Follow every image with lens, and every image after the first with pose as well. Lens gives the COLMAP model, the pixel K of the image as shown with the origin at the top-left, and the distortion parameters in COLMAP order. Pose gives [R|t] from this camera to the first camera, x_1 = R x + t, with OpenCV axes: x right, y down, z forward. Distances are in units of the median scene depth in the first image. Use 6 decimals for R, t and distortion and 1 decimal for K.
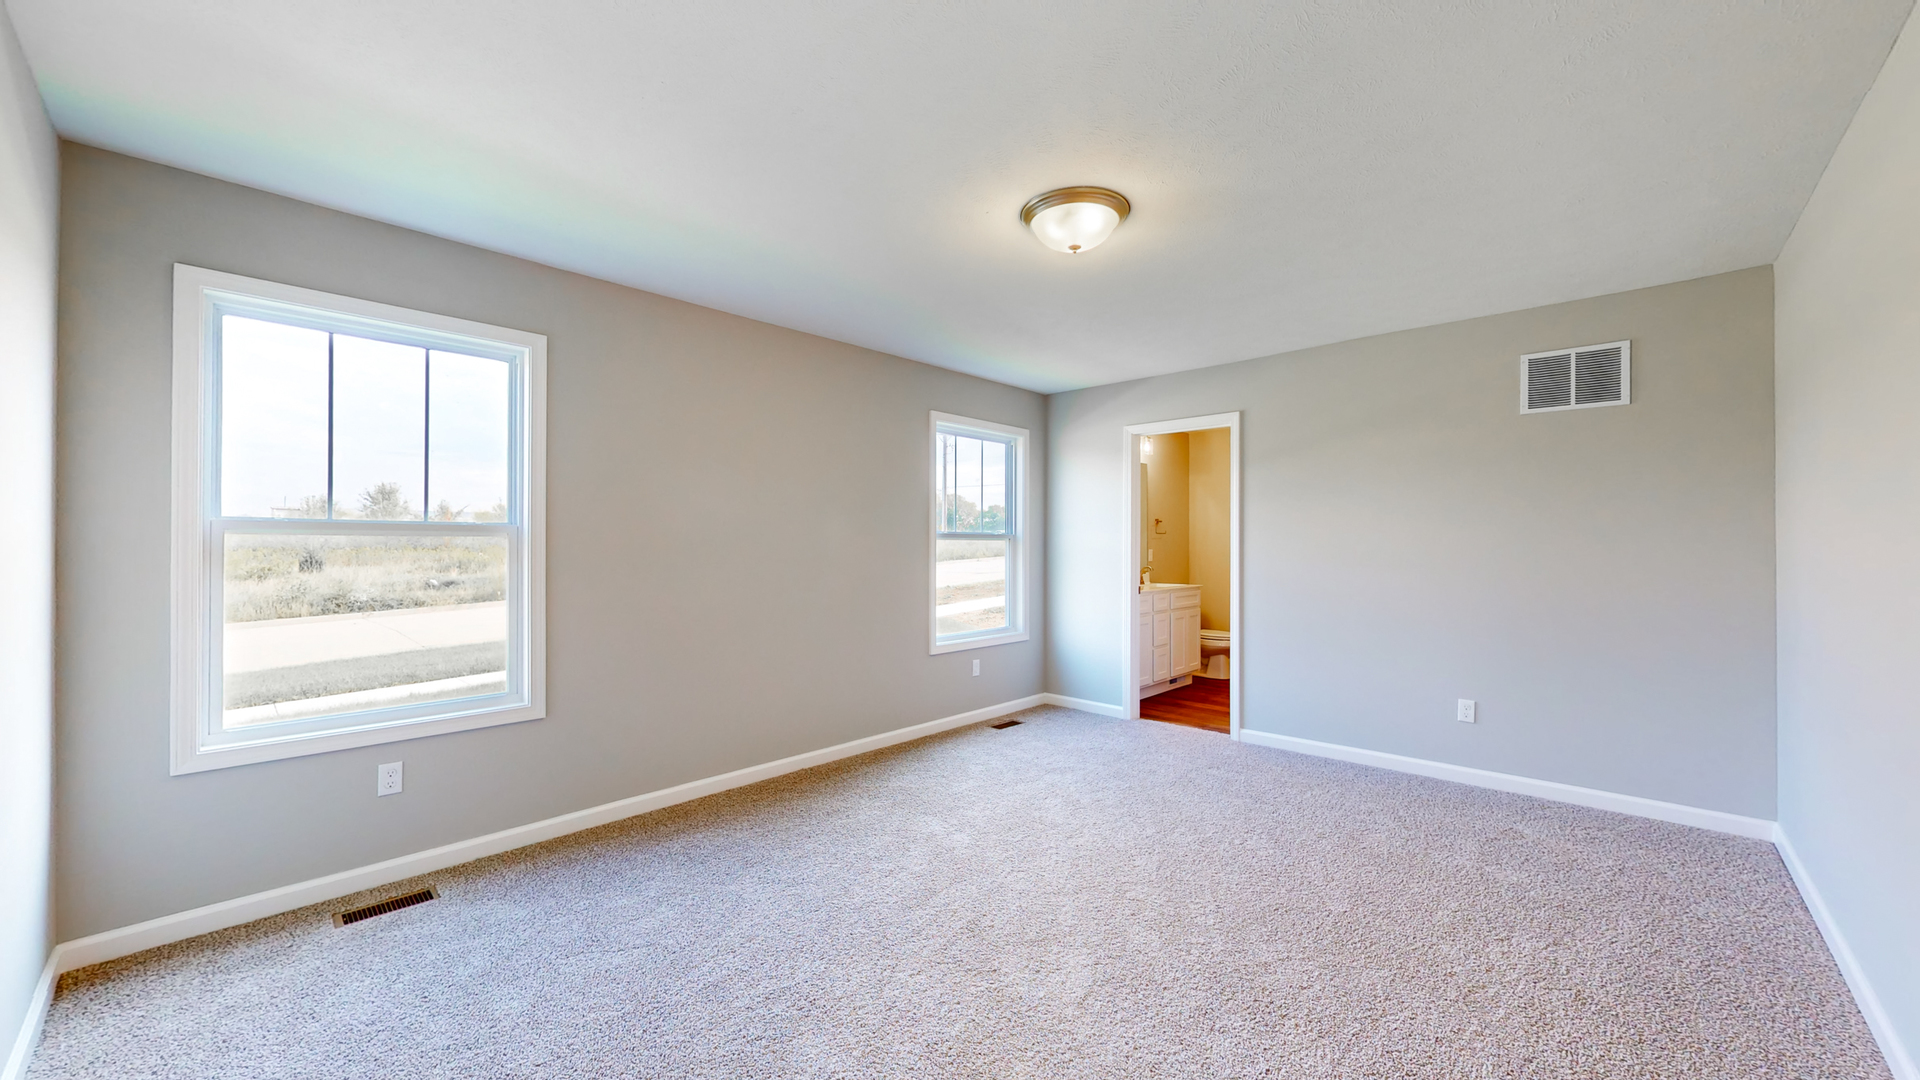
lens RADIAL K [[686.5, 0, 945.3], [0, 686.5, 535.5], [0, 0, 1]] dist [0.001017, 0.000104]
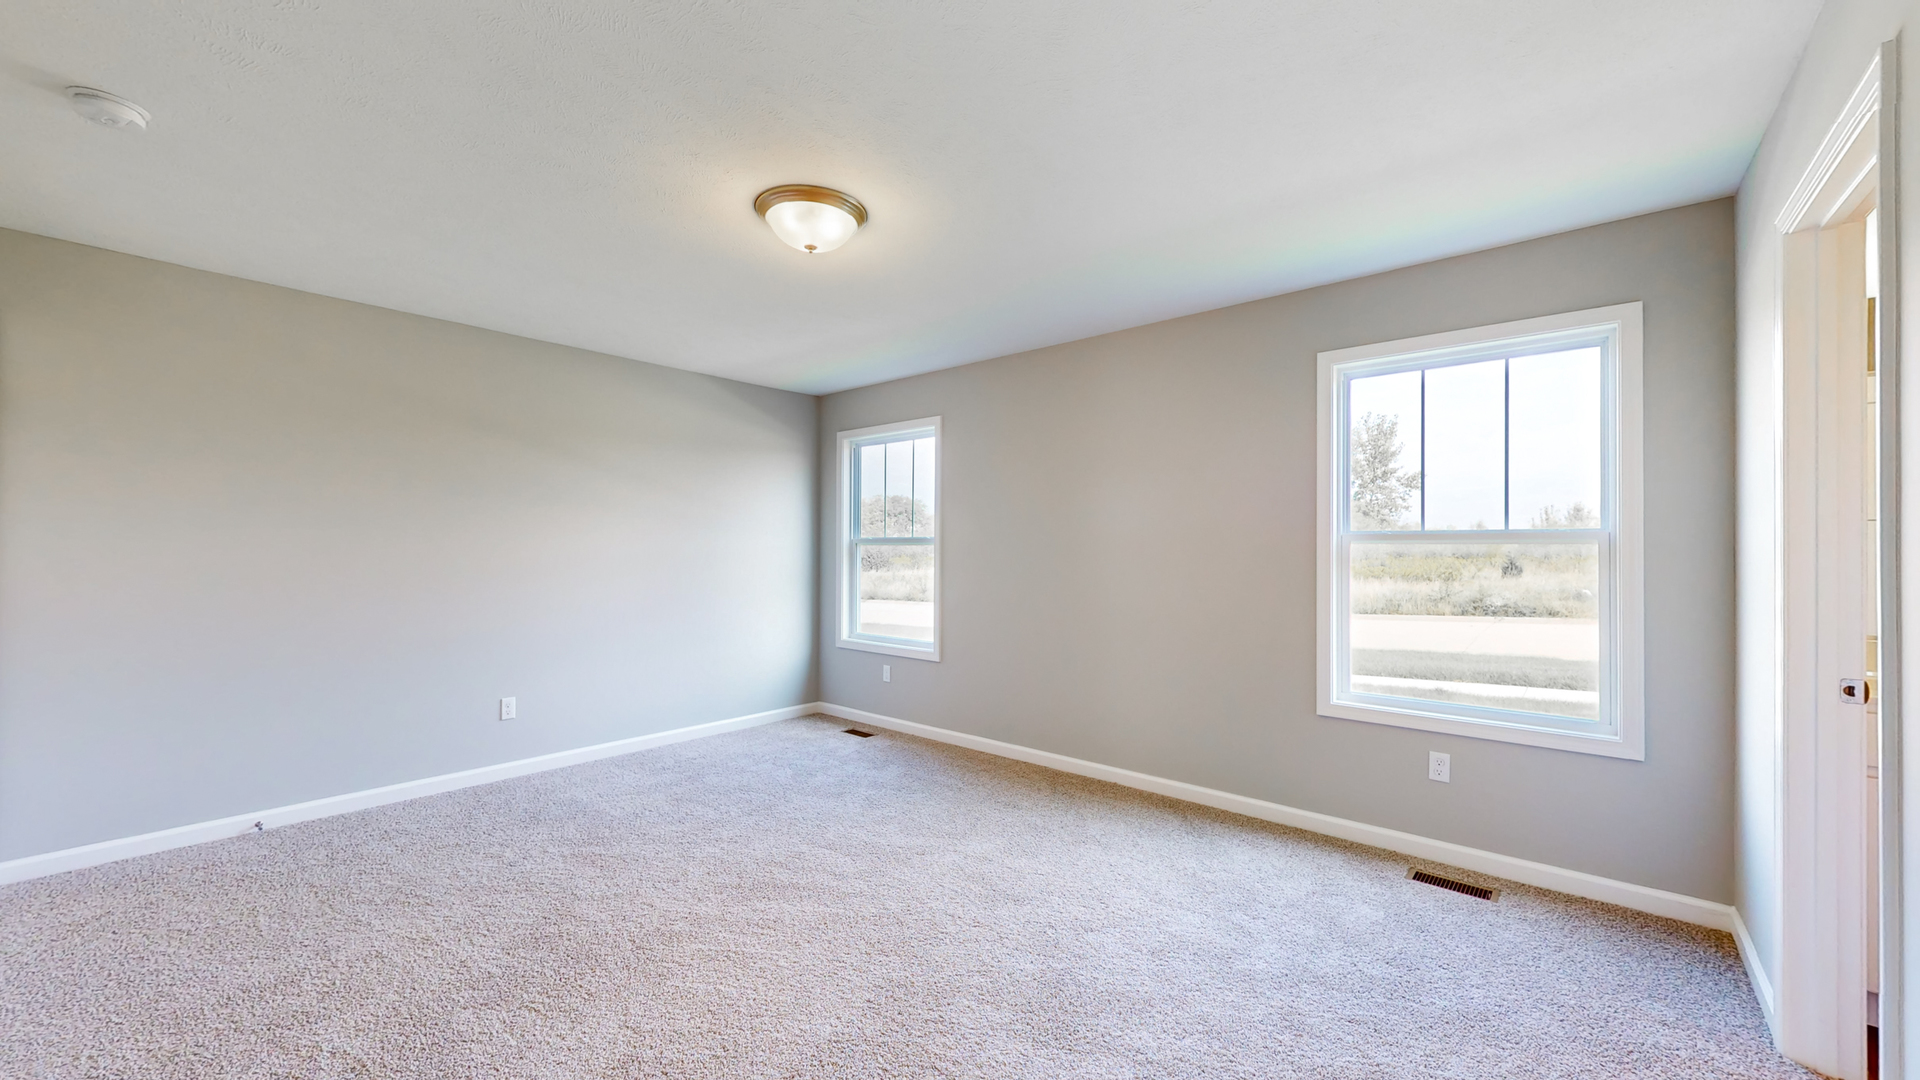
lens RADIAL K [[641.2, 0, 951.9], [0, 641.2, 556.6], [0, 0, 1]] dist [-0.001425, -0.000076]
pose [[0.109966, 0.008256, -0.993901, 0.098809], [0.009678, 0.999909, 0.009377, 0.001322], [0.993888, -0.010650, 0.109876, 0.099305]]
